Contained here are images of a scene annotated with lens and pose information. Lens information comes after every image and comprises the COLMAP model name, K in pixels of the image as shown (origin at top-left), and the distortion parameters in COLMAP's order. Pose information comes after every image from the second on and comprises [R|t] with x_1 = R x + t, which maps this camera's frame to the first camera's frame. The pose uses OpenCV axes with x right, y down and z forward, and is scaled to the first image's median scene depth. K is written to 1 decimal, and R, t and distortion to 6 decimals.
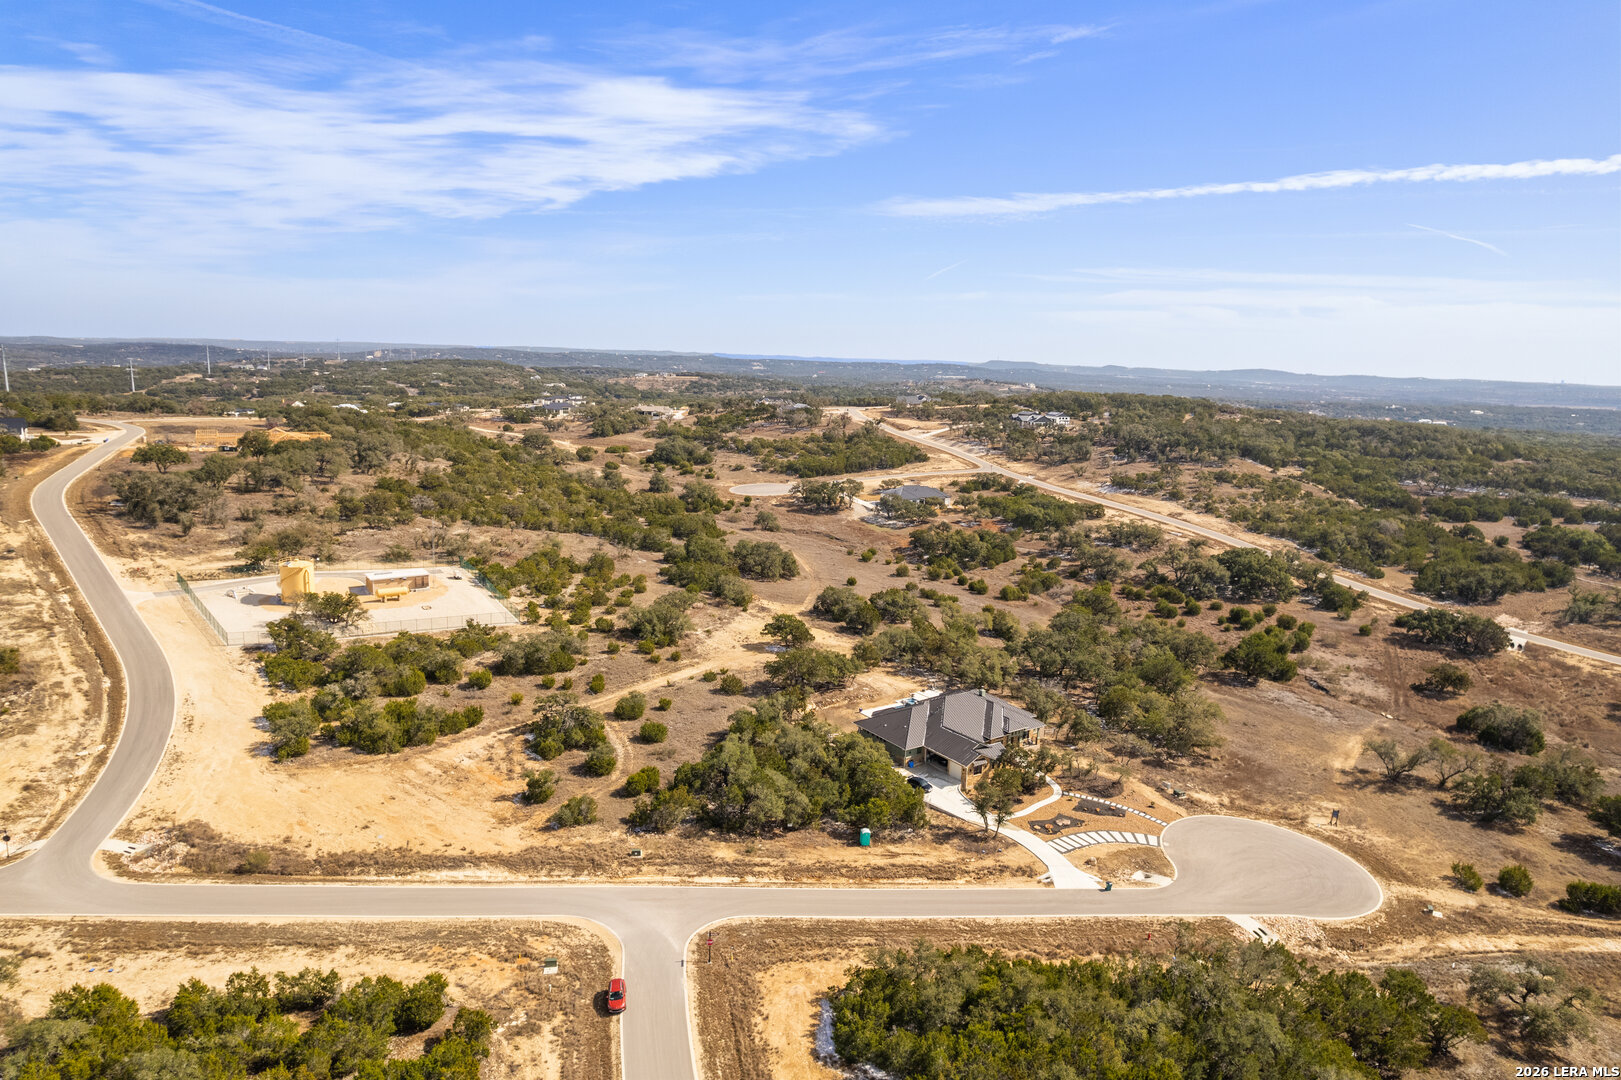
lens RADIAL K [[1041.8, 0, 812.2], [0, 1041.8, 526.9], [0, 0, 1]] dist [-0.085514, 0.073856]
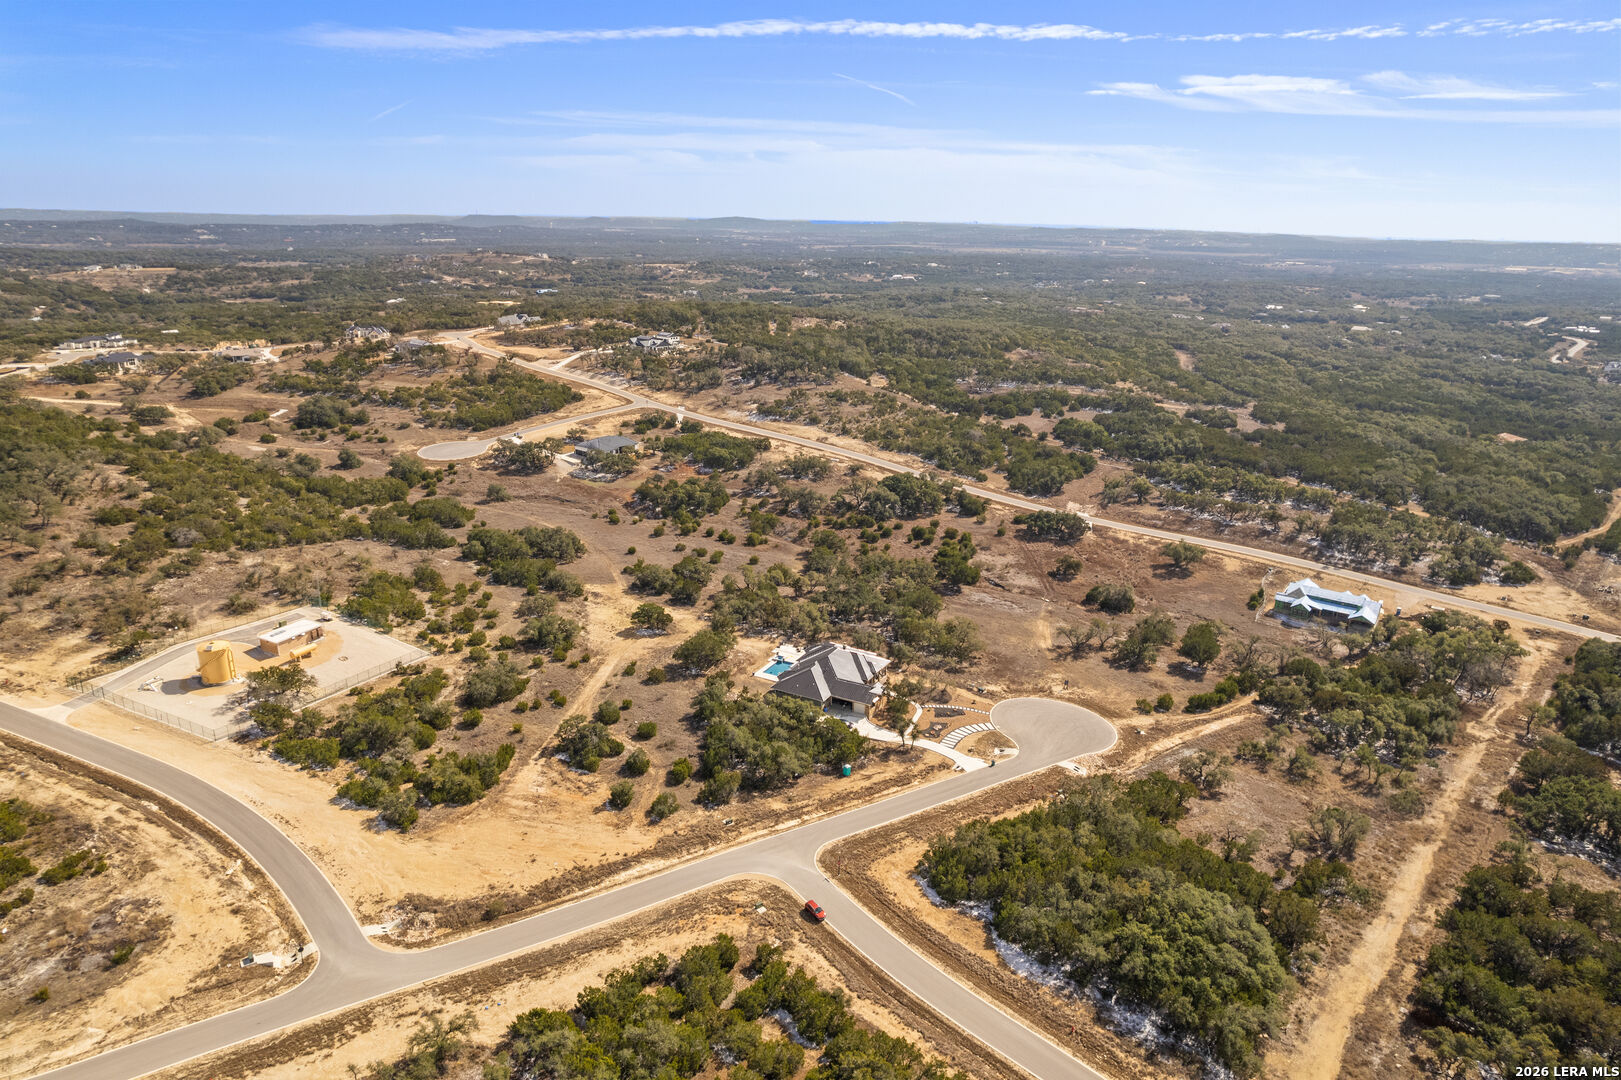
lens RADIAL K [[1041.8, 0, 811.4], [0, 1041.8, 553.5], [0, 0, 1]] dist [-0.085514, 0.073856]
pose [[0.884529, -0.159545, 0.438353, -0.608687], [0.084851, 0.979046, 0.185121, -0.295094], [-0.458703, -0.126550, 0.879532, -0.269942]]
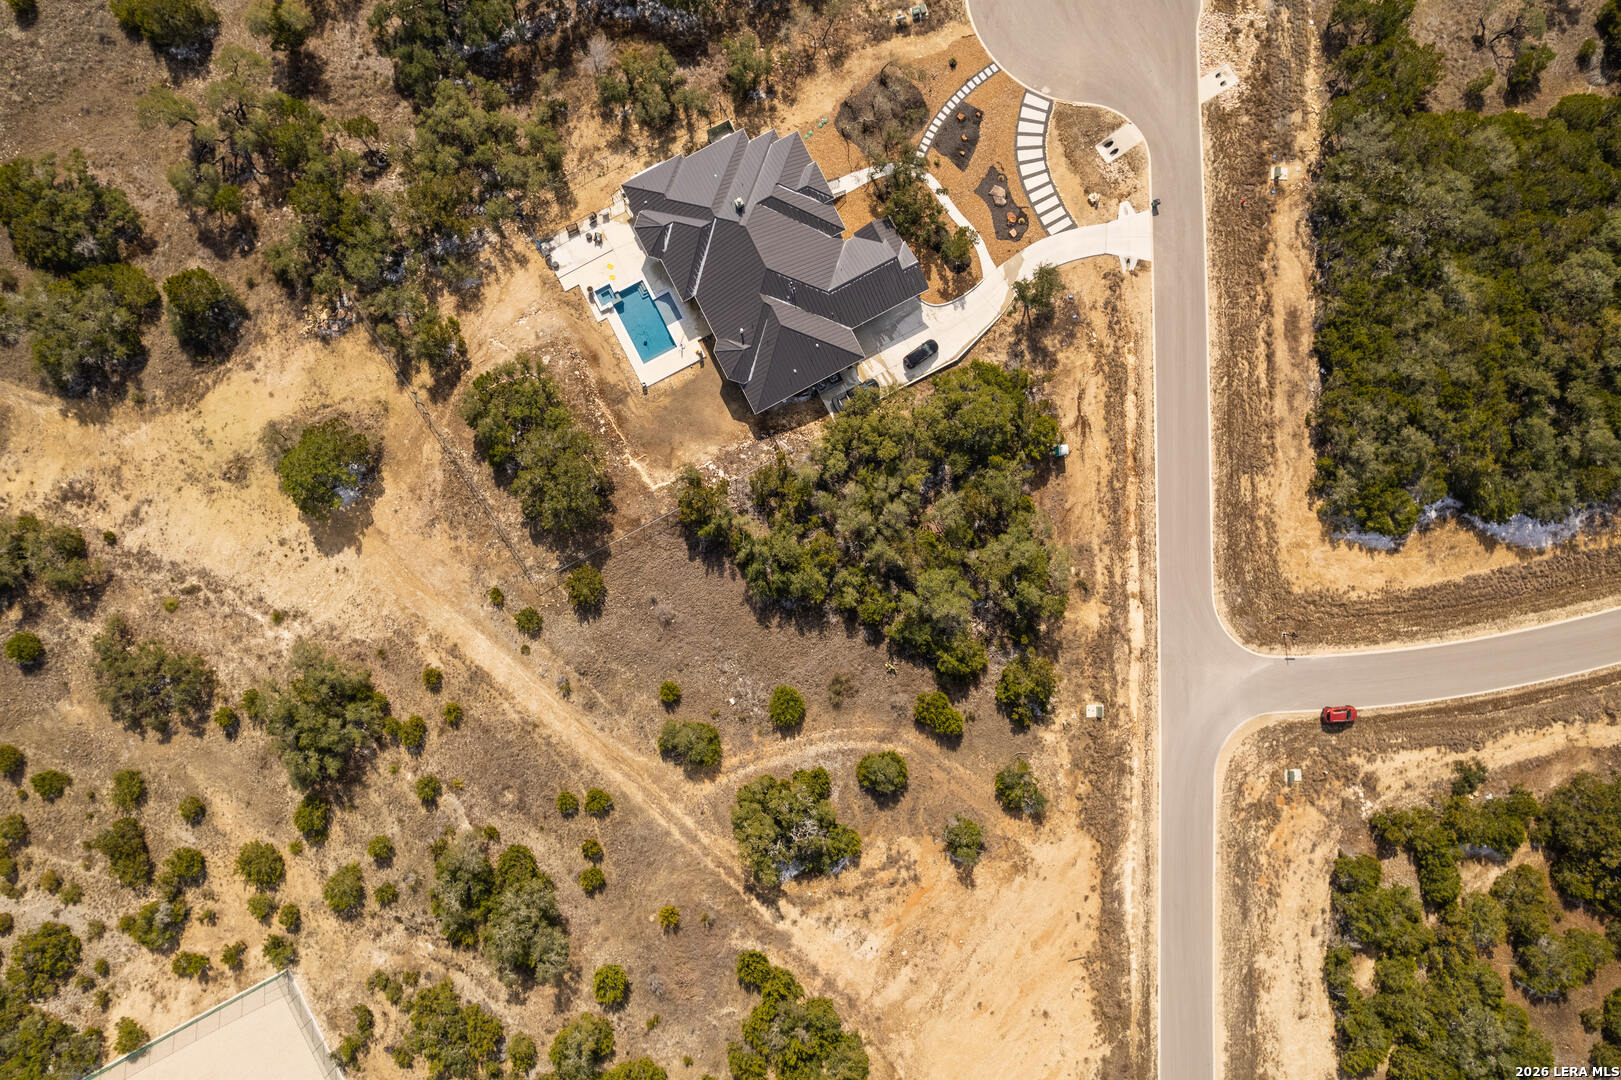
lens RADIAL K [[1041.8, 0, 847.3], [0, 1041.8, 541.6], [0, 0, 1]] dist [-0.085514, 0.073856]
pose [[0.119233, -0.992223, -0.035747, -0.014151], [0.161948, -0.016086, 0.986668, -0.583067], [-0.979570, -0.123432, 0.158770, 1.027674]]
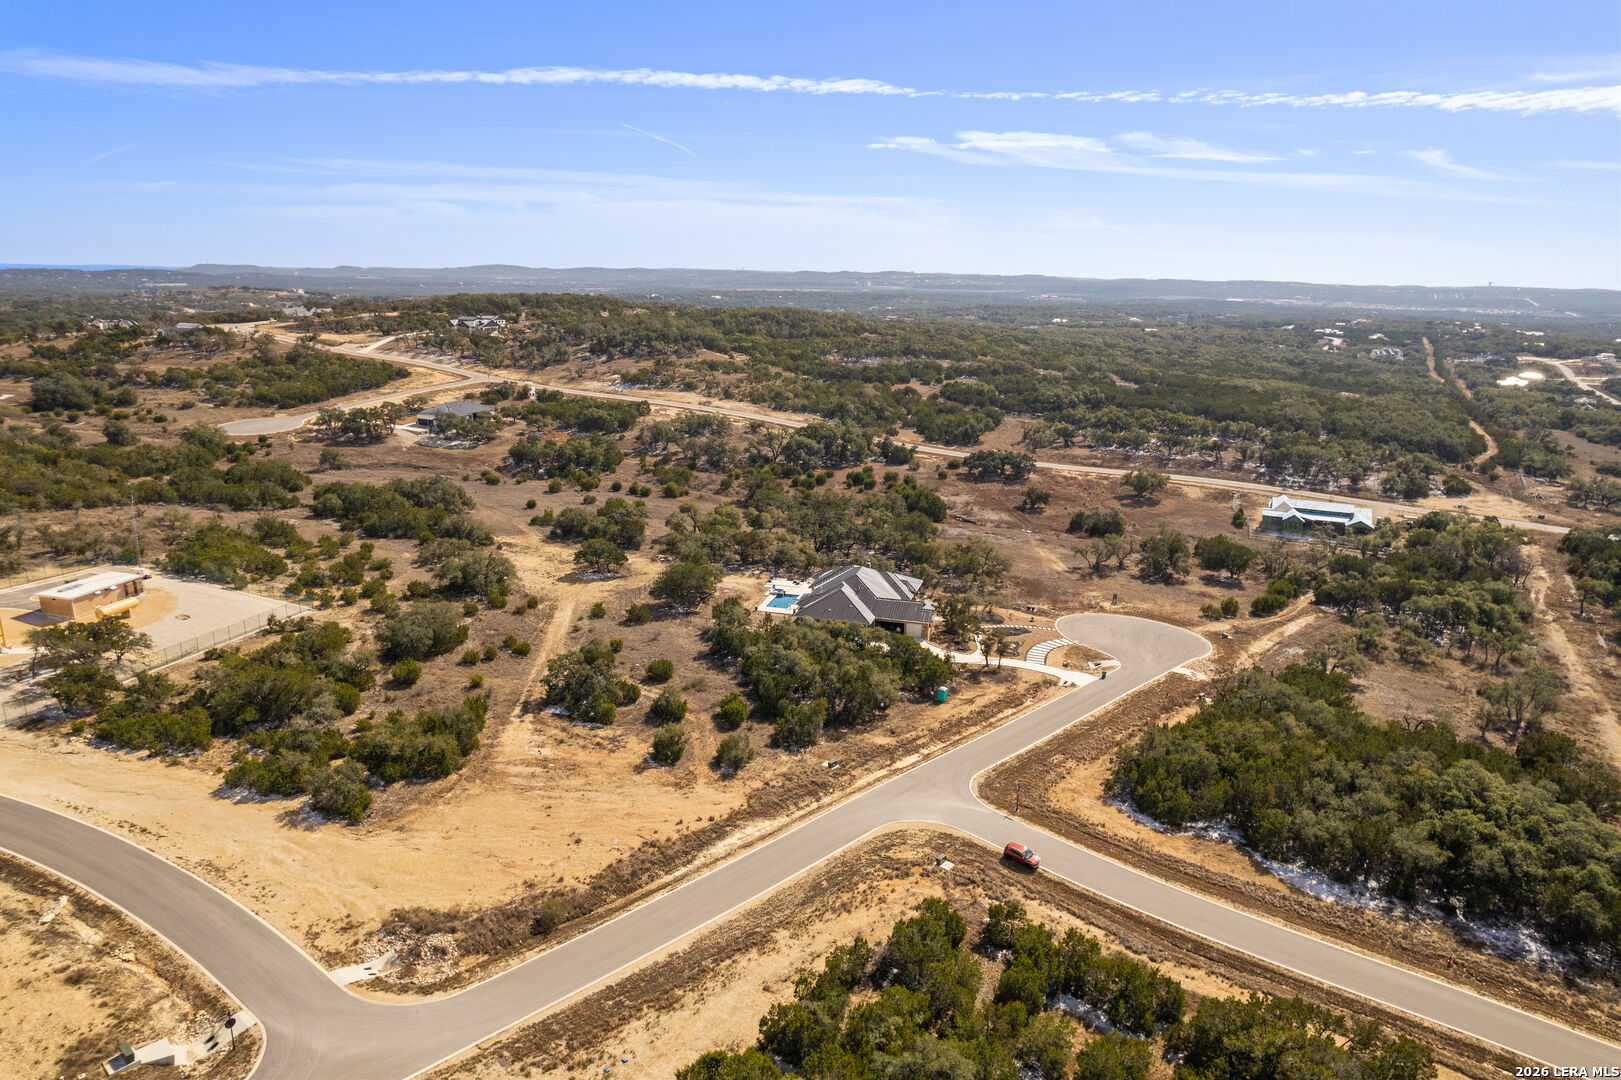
lens RADIAL K [[1041.8, 0, 813.6], [0, 1041.8, 558.6], [0, 0, 1]] dist [-0.085514, 0.073856]
pose [[0.759411, -0.193337, 0.621221, -0.736545], [0.114108, 0.979606, 0.165383, -0.051042], [-0.640526, -0.054707, 0.765985, 0.224402]]
